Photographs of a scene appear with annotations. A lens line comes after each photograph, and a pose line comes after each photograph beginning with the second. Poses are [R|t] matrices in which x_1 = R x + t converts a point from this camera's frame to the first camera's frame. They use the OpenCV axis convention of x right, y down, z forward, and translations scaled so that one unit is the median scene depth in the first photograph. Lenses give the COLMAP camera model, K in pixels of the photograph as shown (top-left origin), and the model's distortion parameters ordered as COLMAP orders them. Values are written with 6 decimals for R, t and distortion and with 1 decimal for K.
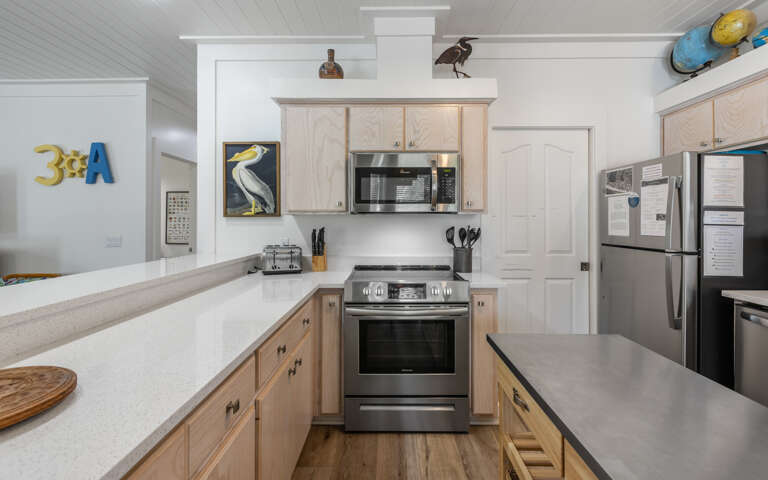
lens RADIAL K [[343.1, 0, 384.4], [0, 343.1, 218.0], [0, 0, 1]] dist [0.005603, -0.000657]
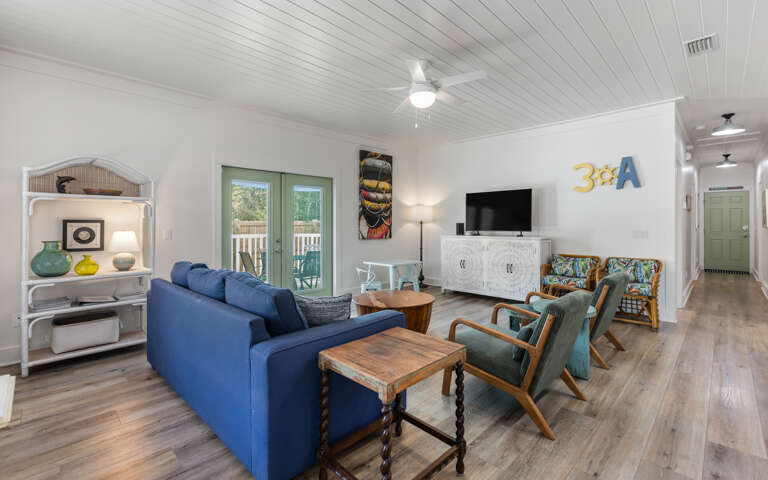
lens RADIAL K [[343.1, 0, 383.4], [0, 343.1, 223.4], [0, 0, 1]] dist [0.005603, -0.000657]
pose [[0.719793, -0.001195, -0.694188, -0.770347], [0.006485, 0.999966, 0.005003, 0.024649], [0.694159, -0.008103, 0.719776, -0.729375]]
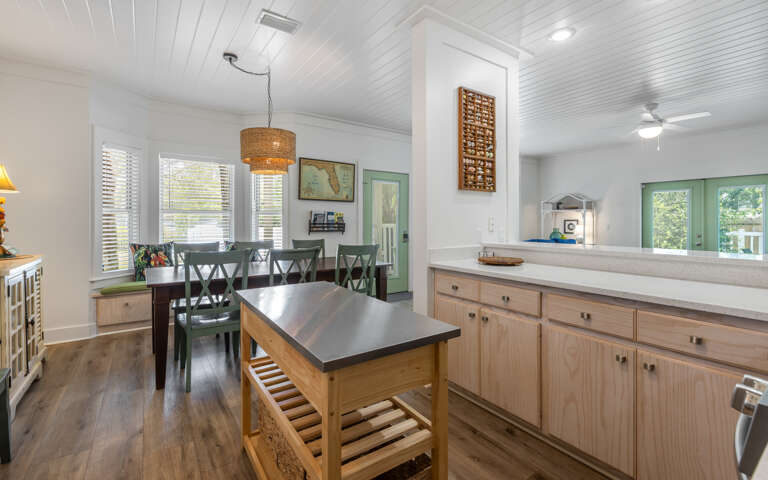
lens RADIAL K [[343.1, 0, 381.8], [0, 343.1, 222.8], [0, 0, 1]] dist [0.005603, -0.000657]
pose [[-0.815602, 0.003803, -0.578601, 0.492045], [0.007309, 0.999966, -0.003729, 0.033274], [0.578567, -0.007270, -0.815602, 0.801637]]
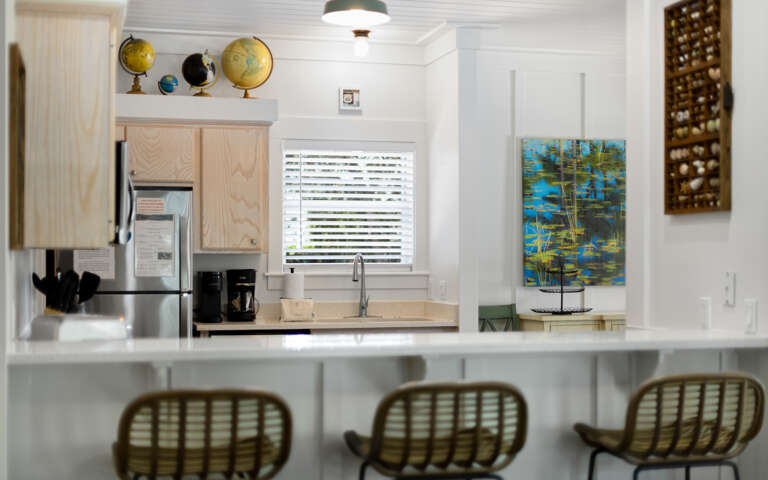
lens RADIAL K [[1111.8, 0, 384.3], [0, 1111.8, 246.2], [0, 0, 1]] dist [0.009395, 0.000000]
pose [[-0.268986, 0.011251, 0.963079, -1.714860], [-0.009481, 0.999852, -0.014329, 0.006465], [-0.963098, -0.012985, -0.268839, 0.945625]]
